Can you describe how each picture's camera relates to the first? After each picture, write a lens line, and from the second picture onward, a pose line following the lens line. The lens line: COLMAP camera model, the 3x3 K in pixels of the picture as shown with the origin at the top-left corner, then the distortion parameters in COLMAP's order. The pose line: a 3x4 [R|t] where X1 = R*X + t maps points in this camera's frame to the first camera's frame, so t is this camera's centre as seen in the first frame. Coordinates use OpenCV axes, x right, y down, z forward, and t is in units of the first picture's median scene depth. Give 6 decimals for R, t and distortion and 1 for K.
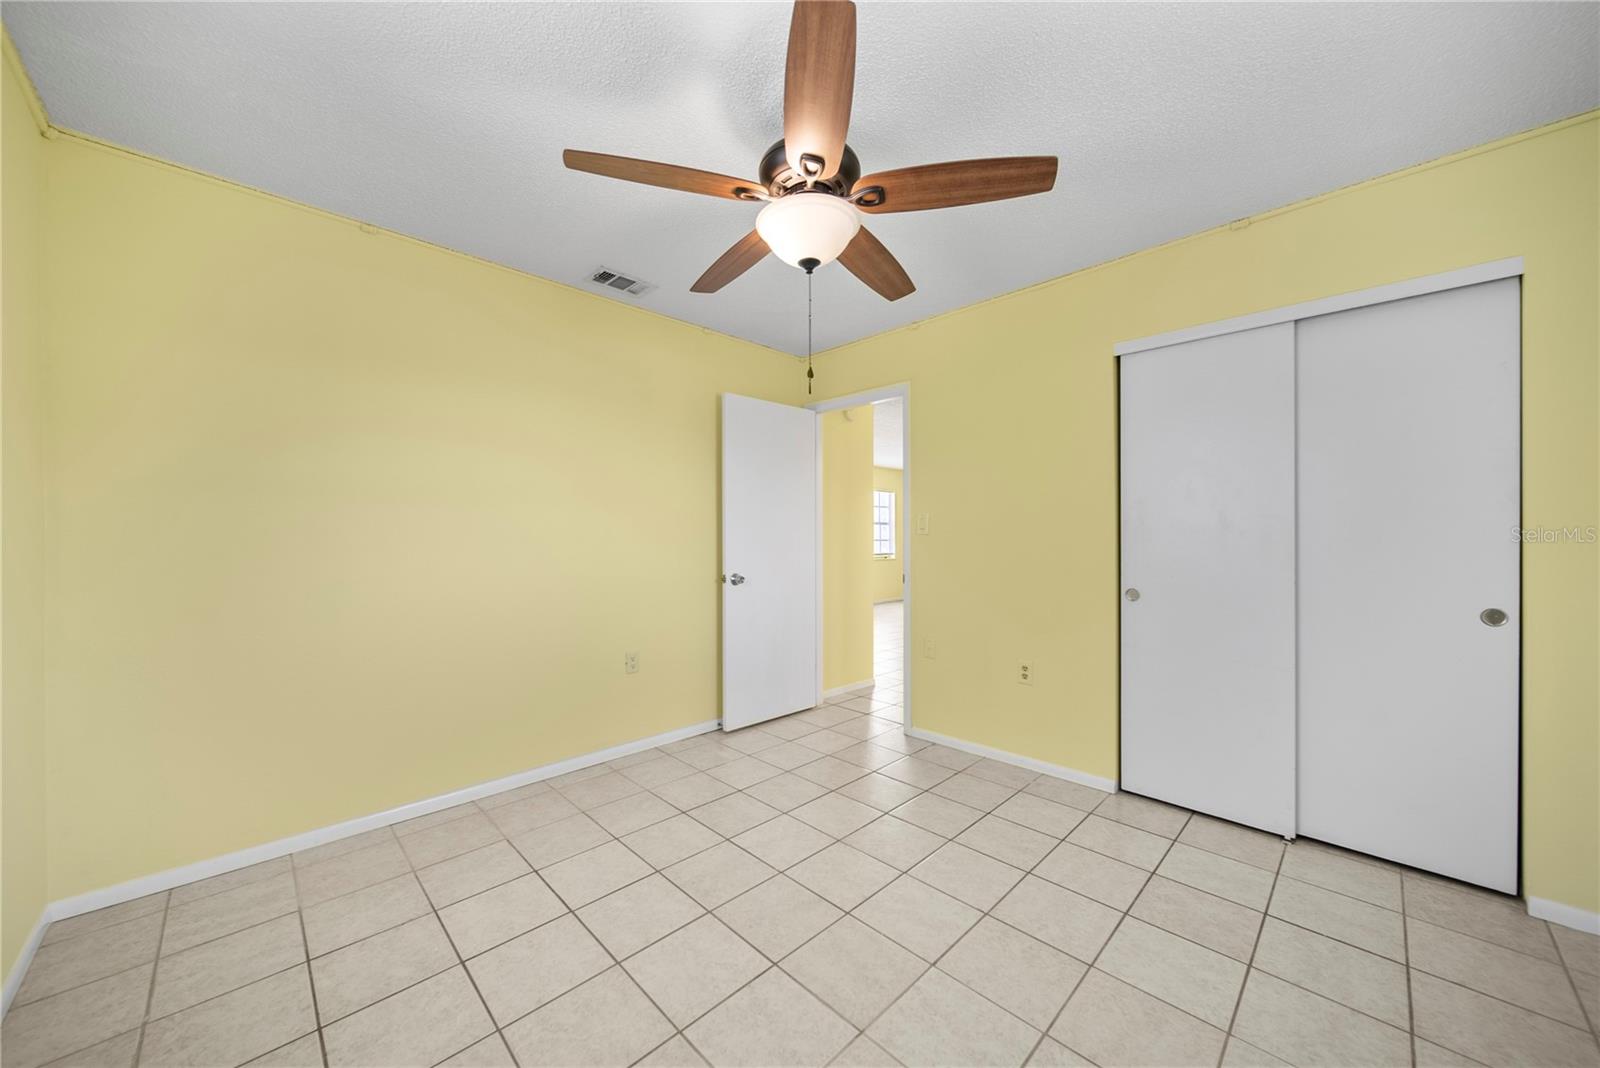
lens RADIAL K [[577.2, 0, 803.0], [0, 577.2, 522.0], [0, 0, 1]] dist [-0.000326, -0.000157]
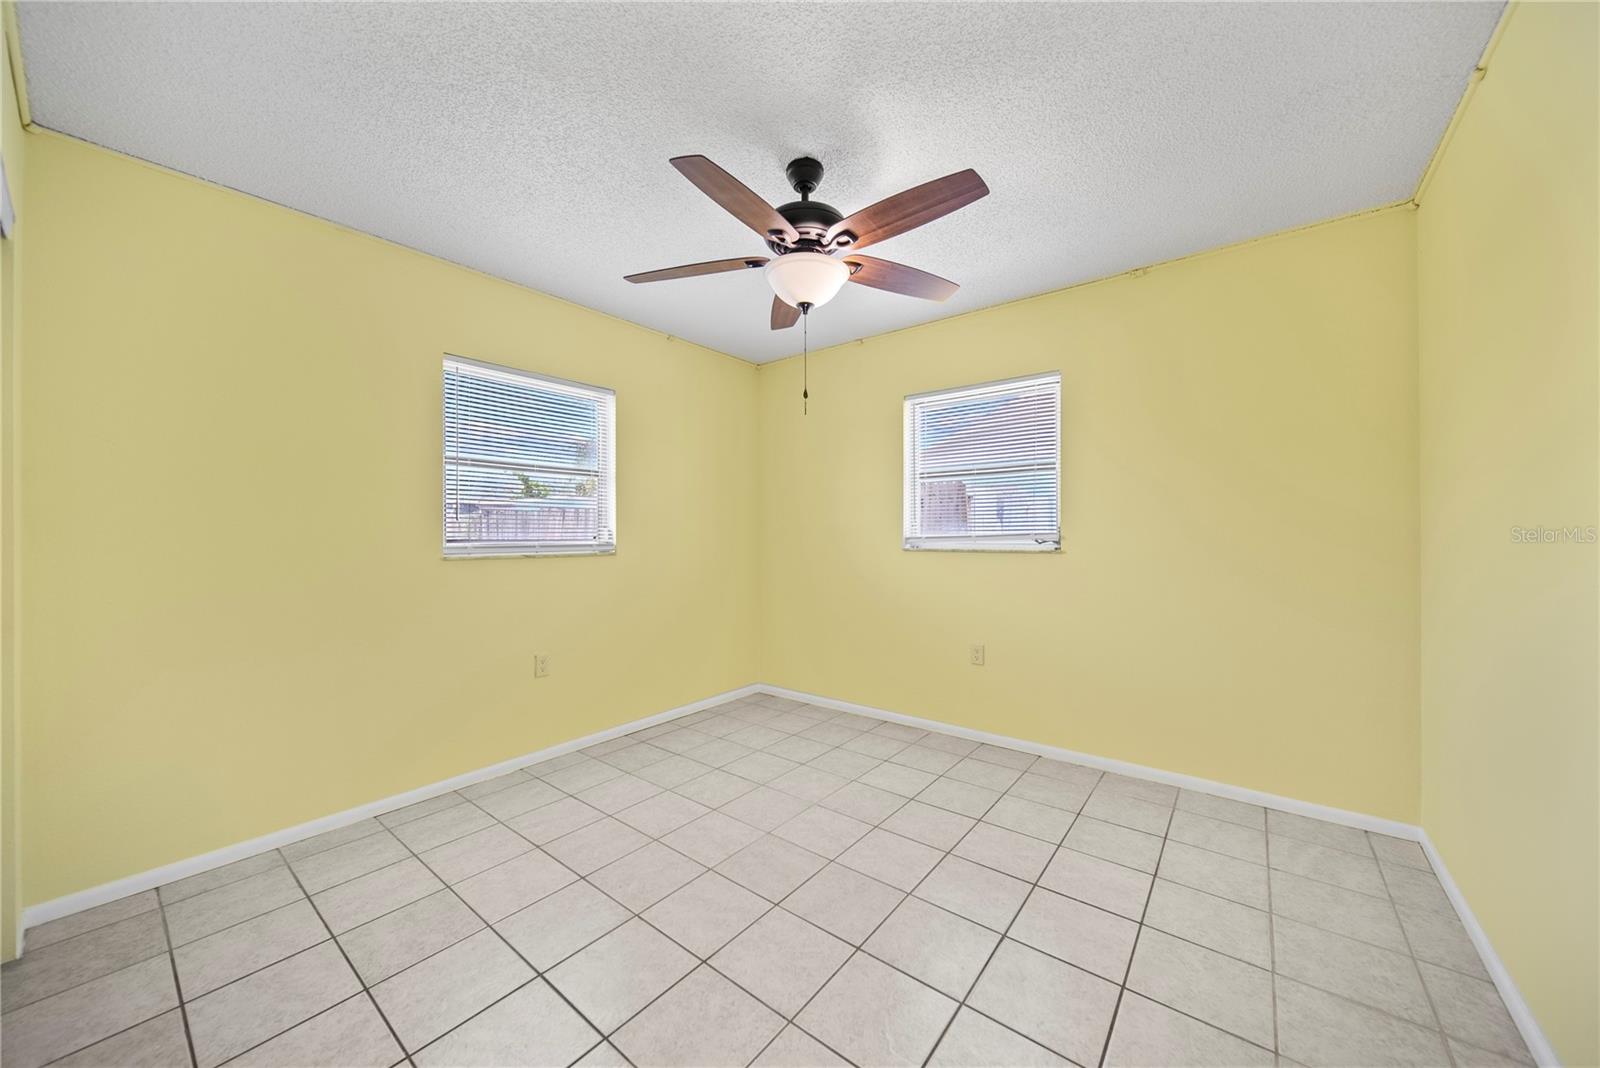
lens RADIAL K [[572.8, 0, 795.3], [0, 572.8, 526.9], [0, 0, 1]] dist [0.001803, -0.000132]
pose [[0.993490, -0.000201, 0.113916, -0.088216], [-0.000872, 0.999956, 0.009362, -0.001738], [-0.113913, -0.009400, 0.993446, -0.087641]]
